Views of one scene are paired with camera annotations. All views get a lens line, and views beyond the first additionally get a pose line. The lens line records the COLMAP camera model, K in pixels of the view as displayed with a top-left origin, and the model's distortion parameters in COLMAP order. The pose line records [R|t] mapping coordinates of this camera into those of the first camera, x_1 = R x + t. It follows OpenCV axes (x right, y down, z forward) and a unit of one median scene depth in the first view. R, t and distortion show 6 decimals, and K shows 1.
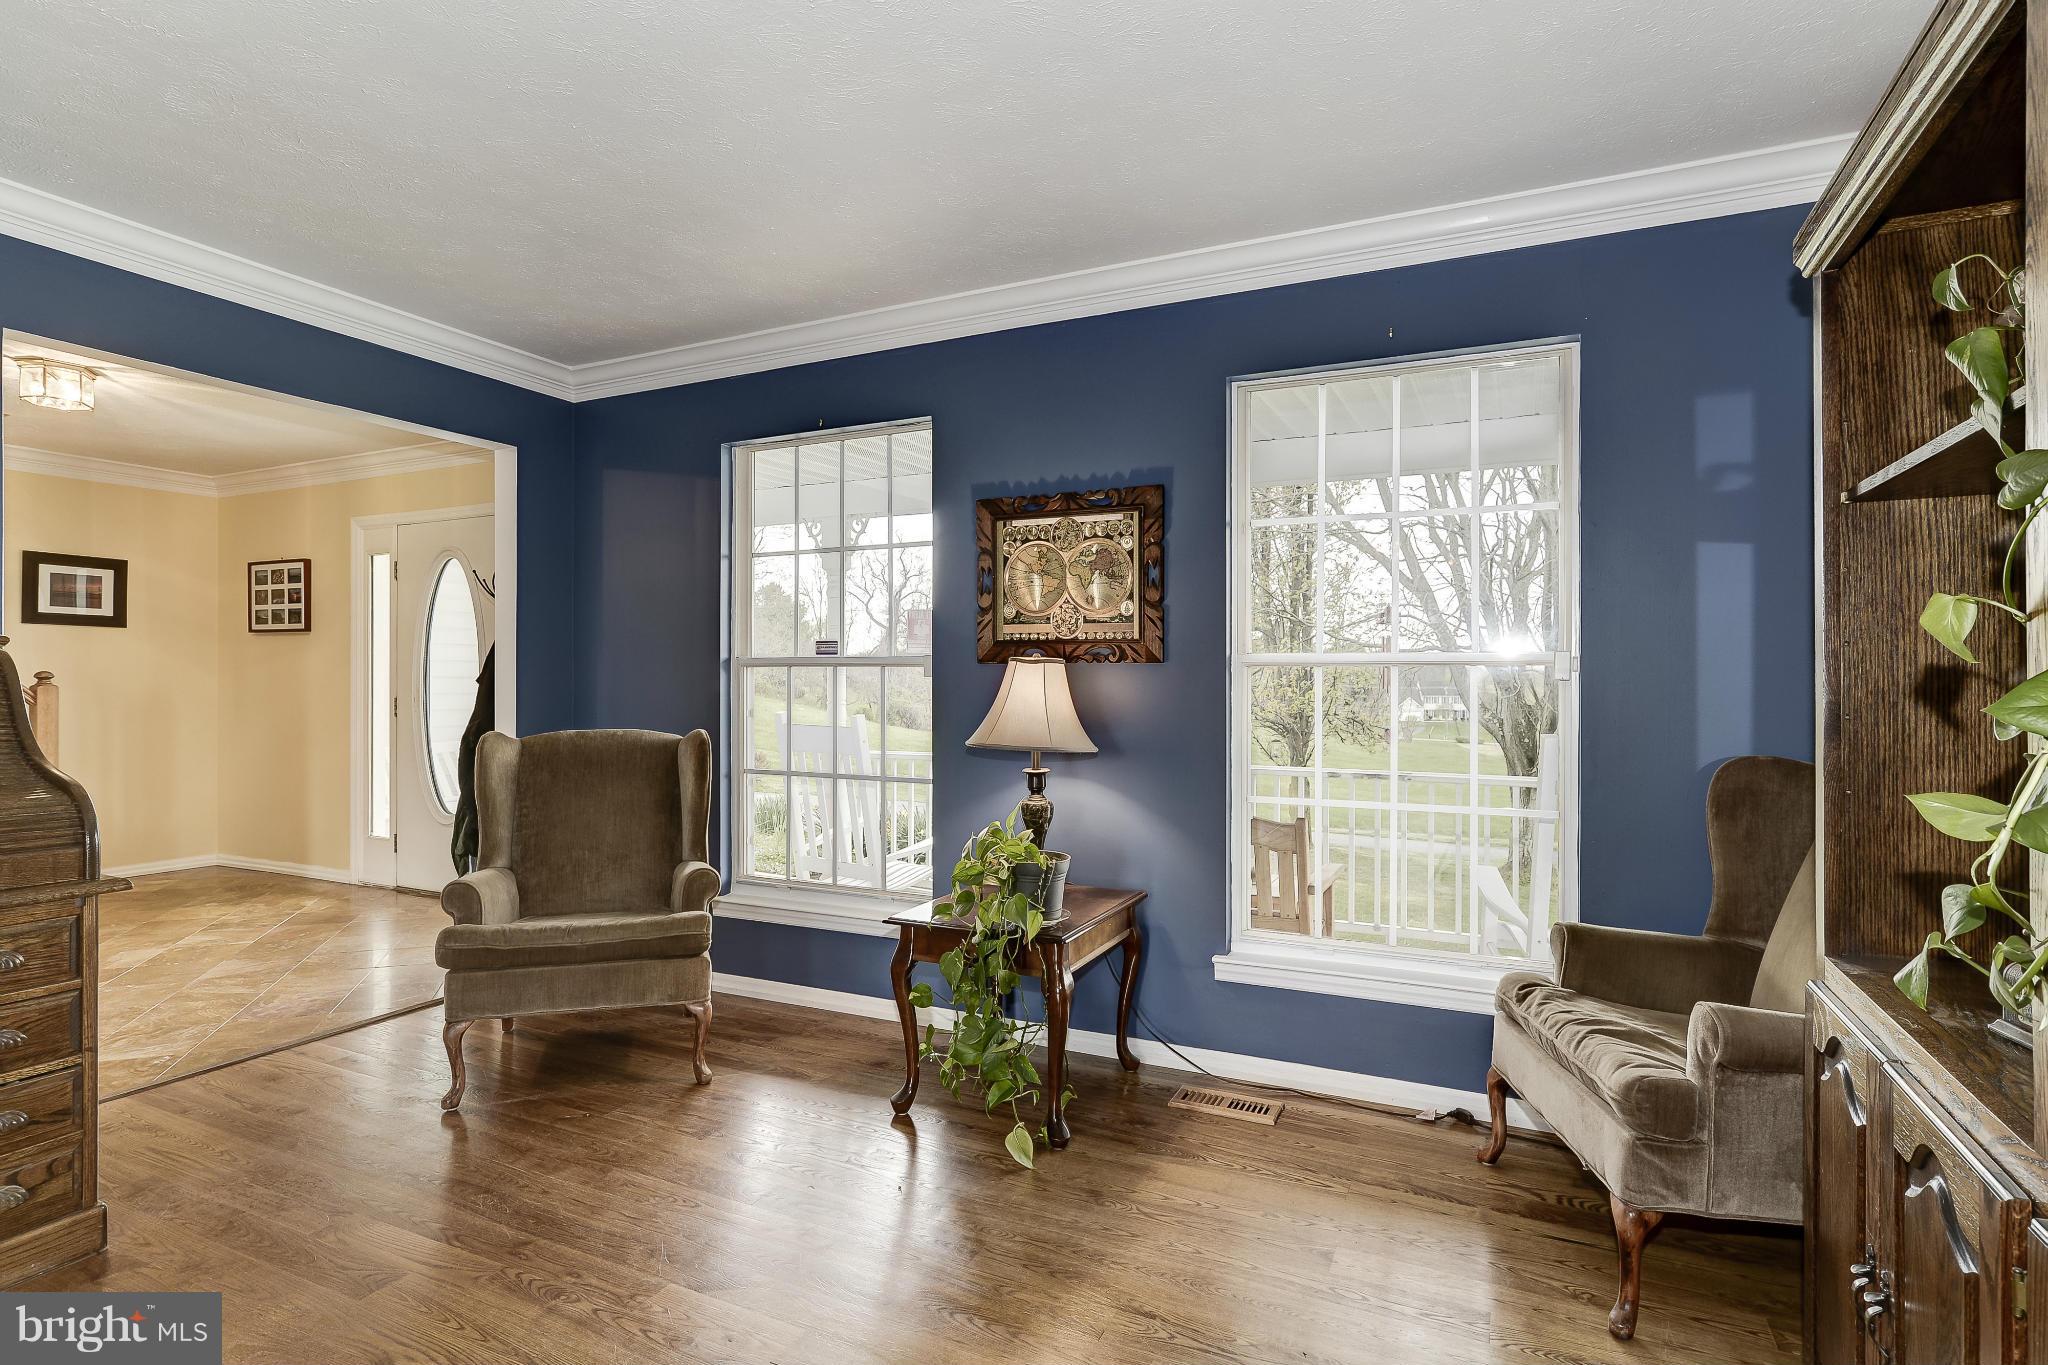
lens RADIAL K [[1046.6, 0, 1010.6], [0, 1046.6, 669.9], [0, 0, 1]] dist [-0.004236, 0.004018]
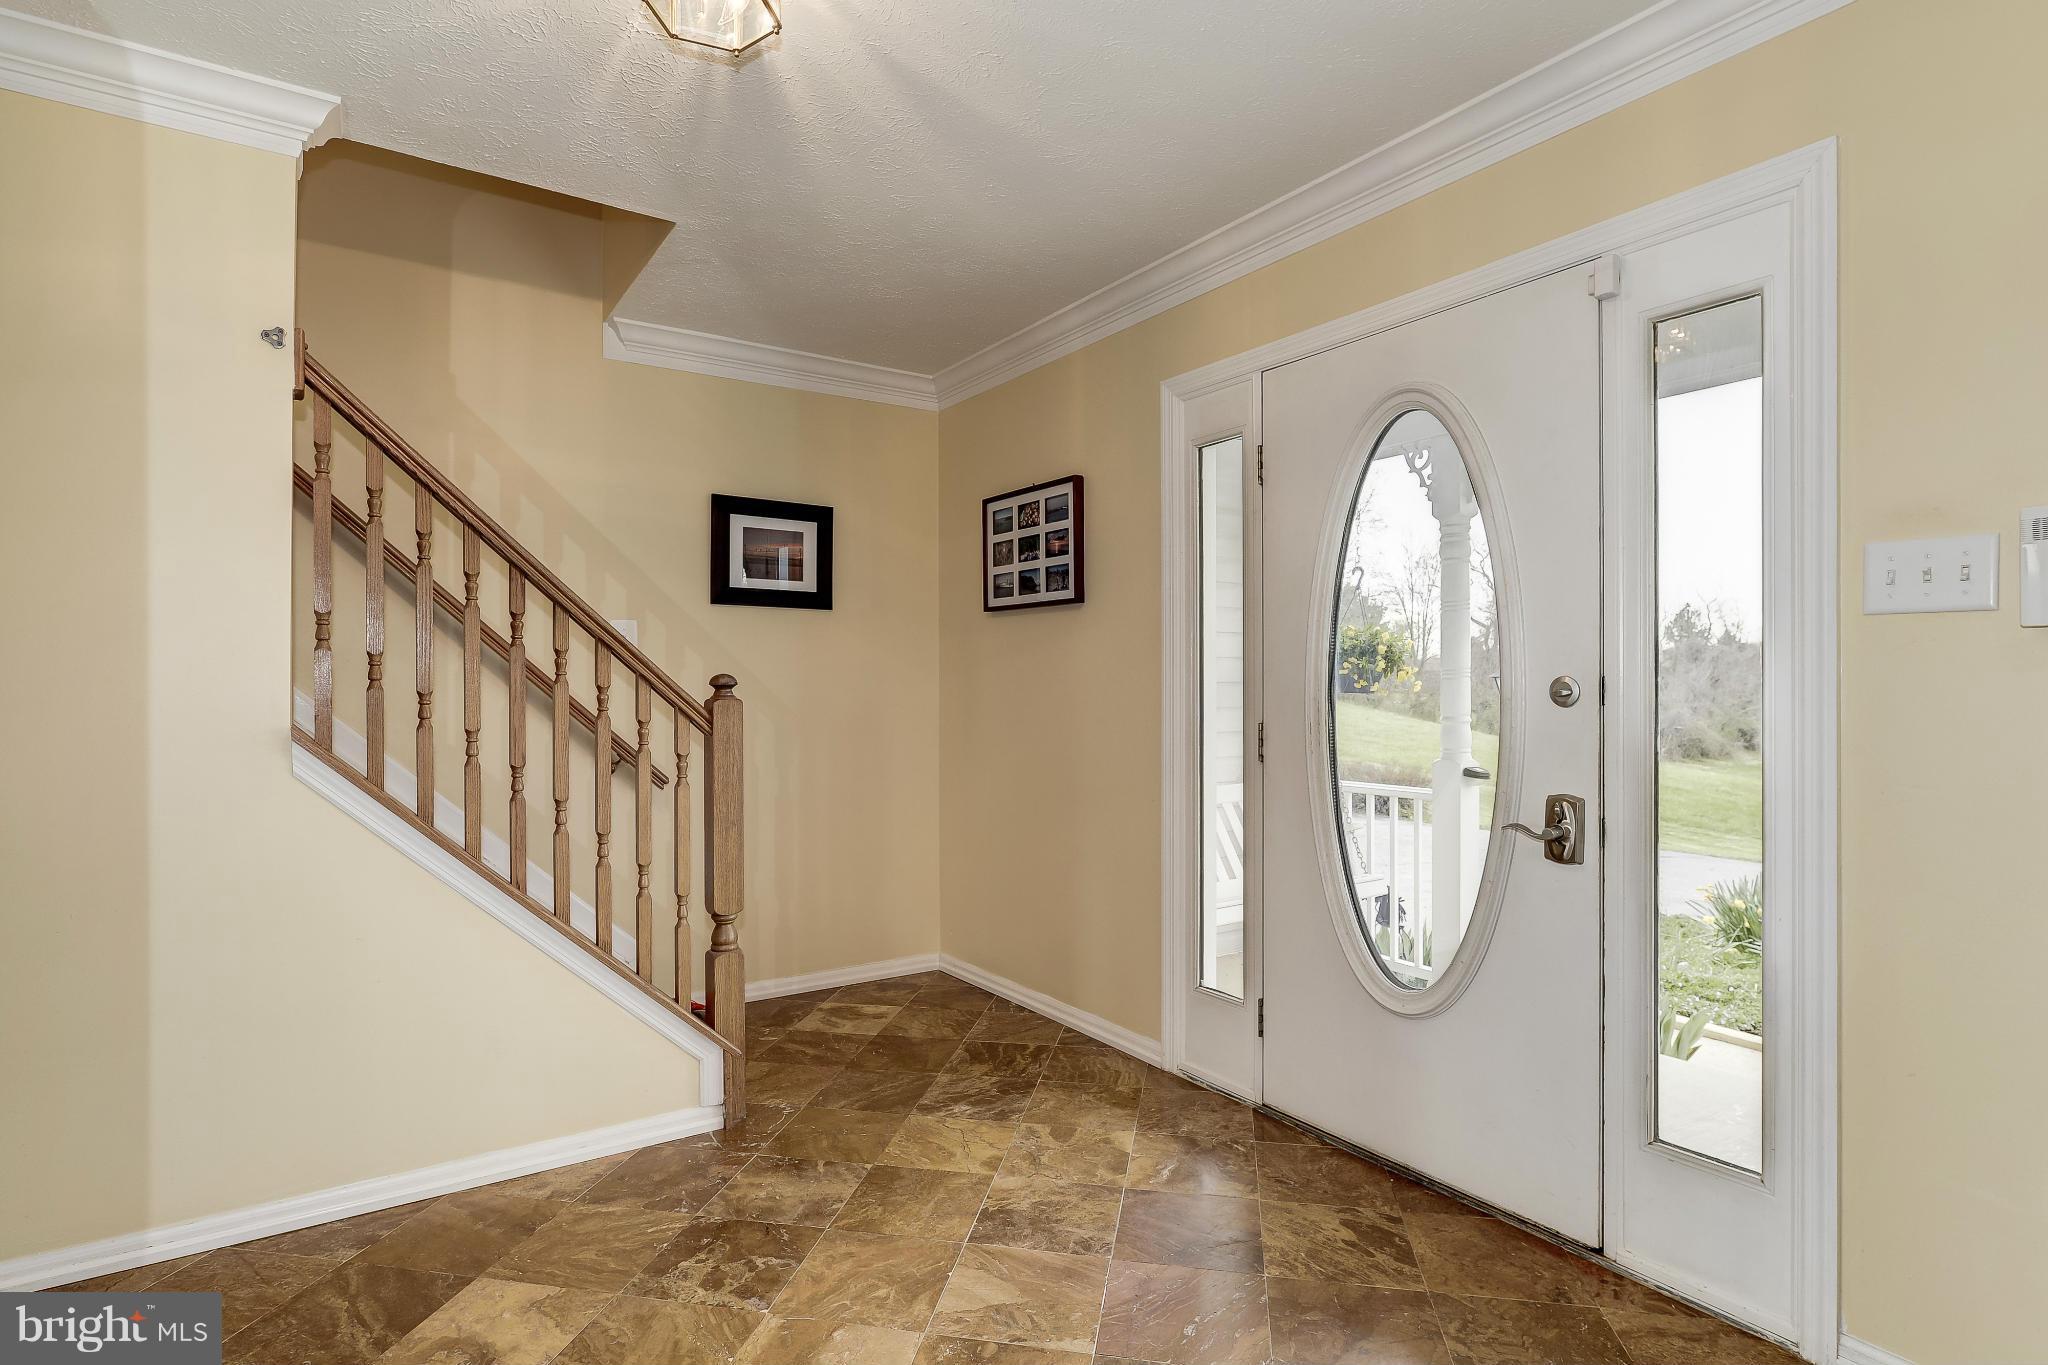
lens RADIAL K [[1046.6, 0, 1030.7], [0, 1046.6, 684.1], [0, 0, 1]] dist [-0.004236, 0.004018]
pose [[0.872999, -0.001773, -0.487719, -0.413482], [0.007724, 0.999918, 0.010191, 0.001651], [0.487661, -0.012664, 0.872941, 0.482665]]
